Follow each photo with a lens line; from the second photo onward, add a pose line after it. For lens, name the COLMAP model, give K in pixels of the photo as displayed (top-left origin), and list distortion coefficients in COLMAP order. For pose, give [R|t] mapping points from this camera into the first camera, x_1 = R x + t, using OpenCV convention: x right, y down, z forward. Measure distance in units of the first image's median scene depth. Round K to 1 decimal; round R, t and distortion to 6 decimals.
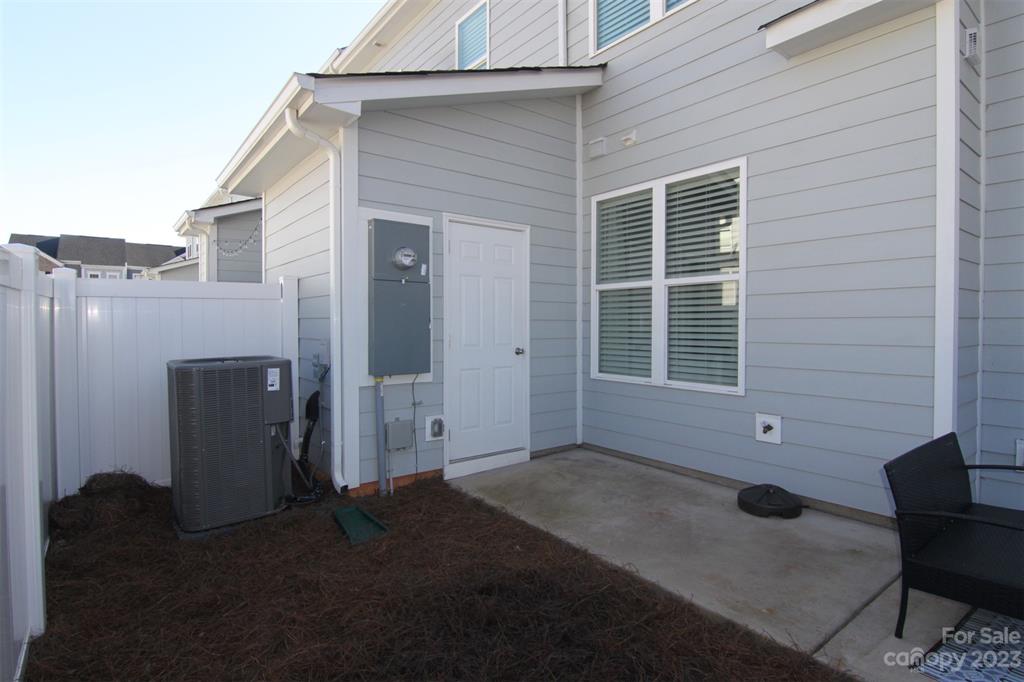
lens RADIAL K [[527.4, 0, 513.4], [0, 527.4, 334.0], [0, 0, 1]] dist [-0.003668, -0.012356]
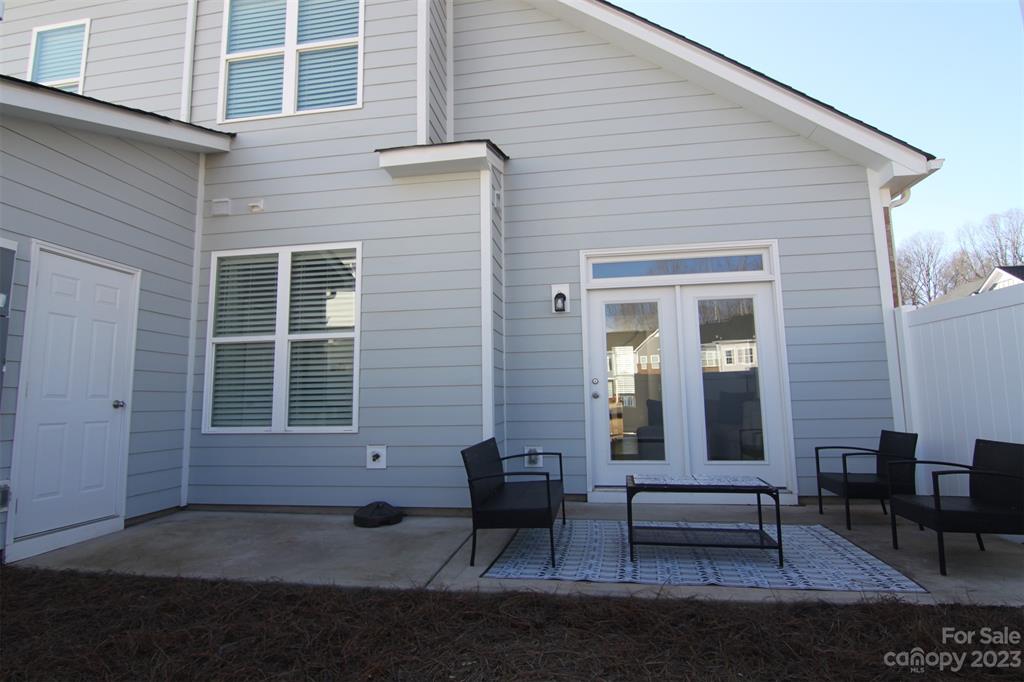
lens RADIAL K [[527.4, 0, 515.3], [0, 527.4, 333.6], [0, 0, 1]] dist [-0.003668, -0.012356]
pose [[0.726279, 0.072844, 0.683530, -0.134481], [0.030172, 0.990033, -0.137567, 0.065759], [-0.686738, 0.120535, 0.716842, -0.134823]]
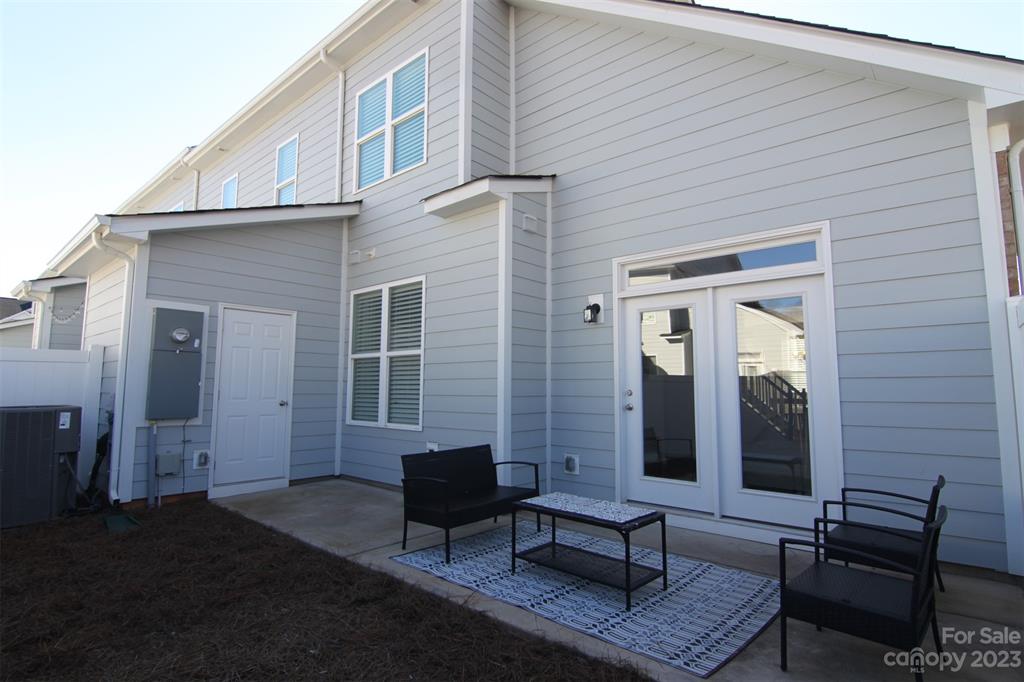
lens RADIAL K [[527.4, 0, 511.0], [0, 527.4, 333.4], [0, 0, 1]] dist [-0.003668, -0.012356]
pose [[0.982418, 0.022261, 0.185362, 0.381907], [0.000393, 0.992617, -0.121291, 0.021953], [-0.186693, 0.119231, 0.975156, -0.512434]]
